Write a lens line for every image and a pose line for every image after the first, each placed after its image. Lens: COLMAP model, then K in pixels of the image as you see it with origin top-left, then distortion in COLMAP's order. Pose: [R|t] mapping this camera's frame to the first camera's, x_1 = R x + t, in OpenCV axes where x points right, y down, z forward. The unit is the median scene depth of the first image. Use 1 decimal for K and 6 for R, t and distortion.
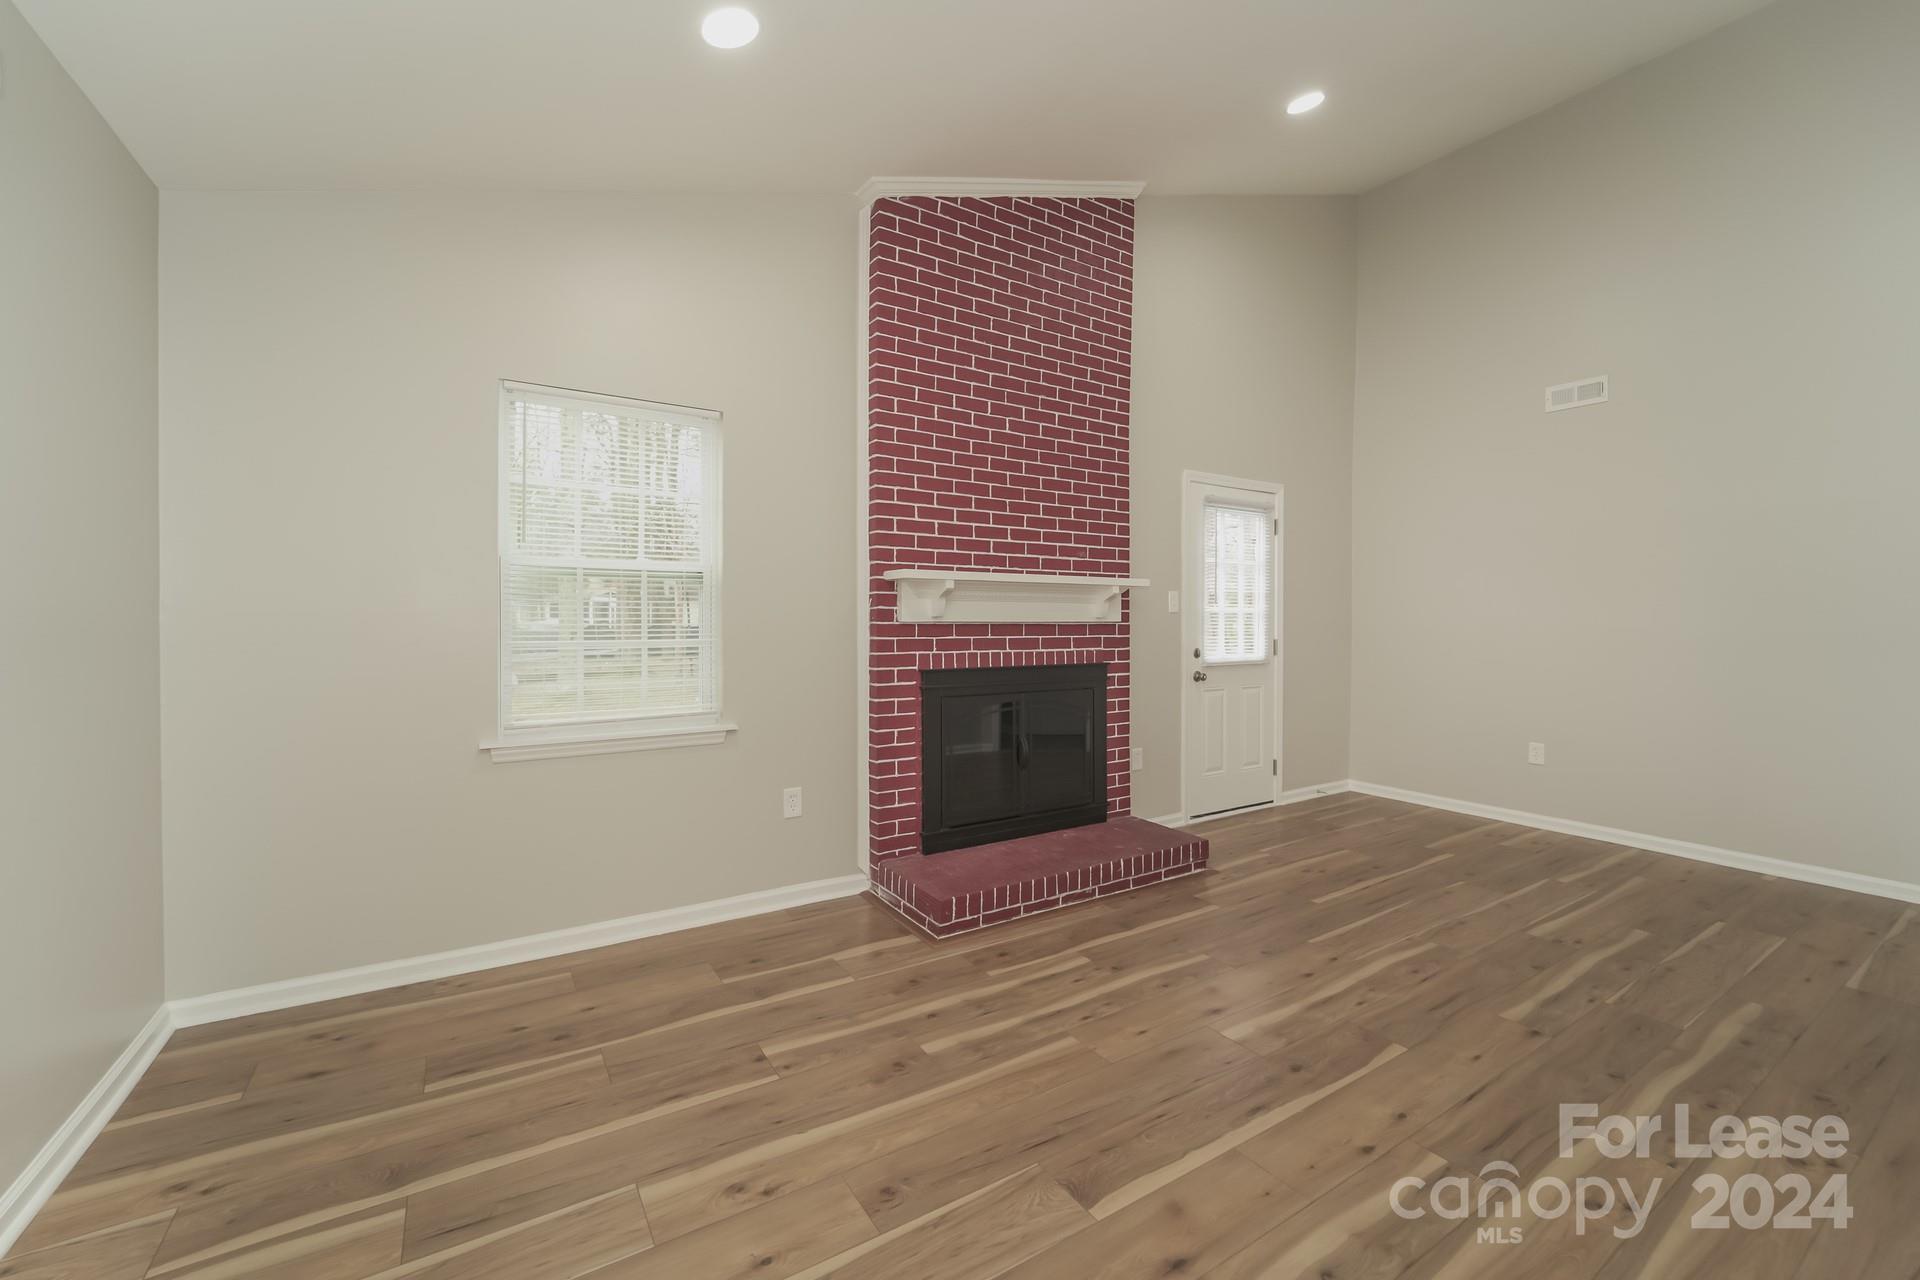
lens RADIAL K [[786.4, 0, 962.1], [0, 786.4, 629.2], [0, 0, 1]] dist [-0.008486, -0.001205]
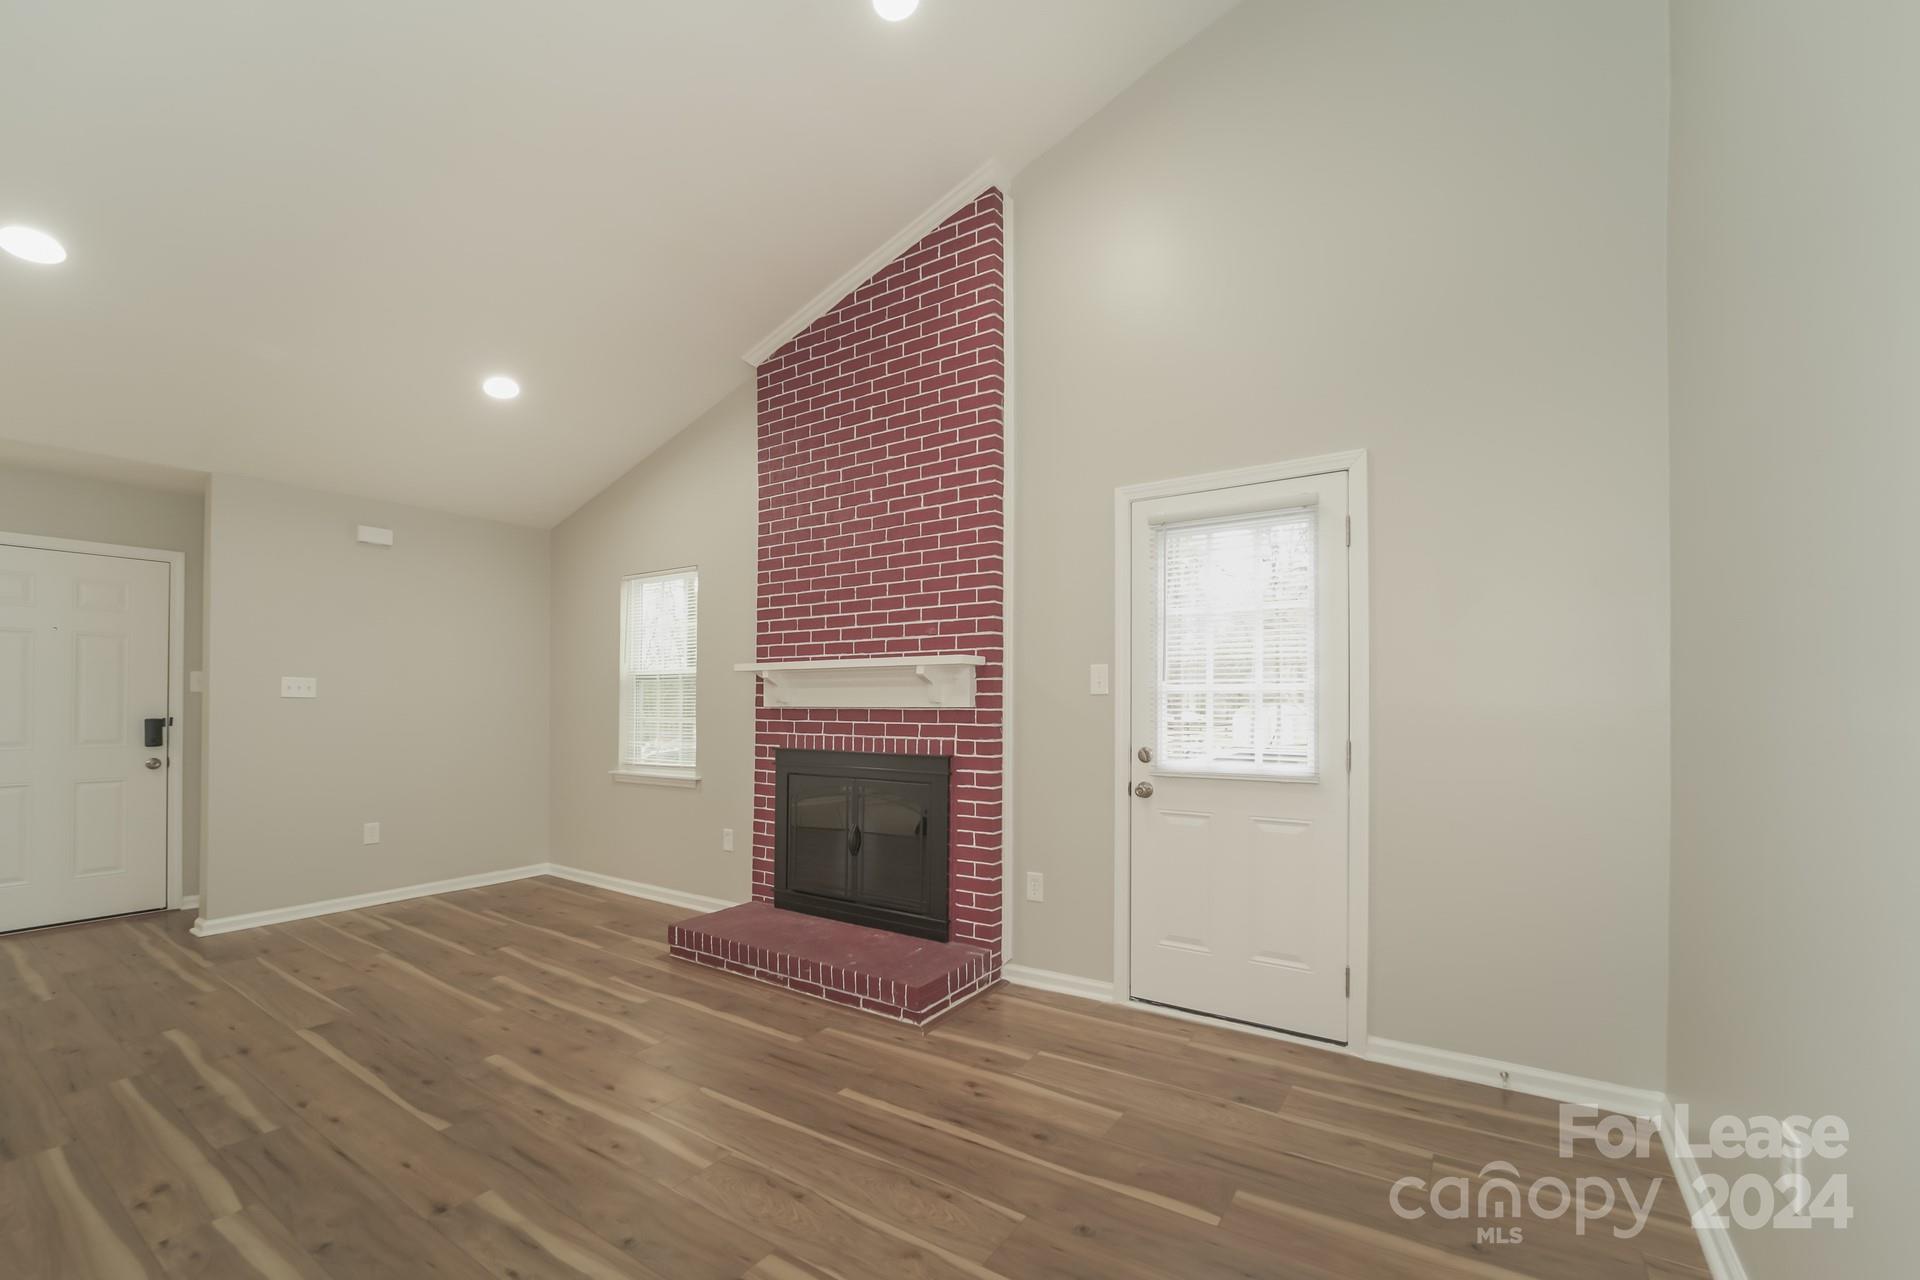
lens RADIAL K [[786.4, 0, 929.5], [0, 786.4, 699.4], [0, 0, 1]] dist [-0.008486, -0.001205]
pose [[0.384272, -0.008612, -0.923180, 1.028348], [-0.012950, 0.999808, -0.014717, -0.005621], [0.923129, 0.017610, 0.384086, 0.700483]]
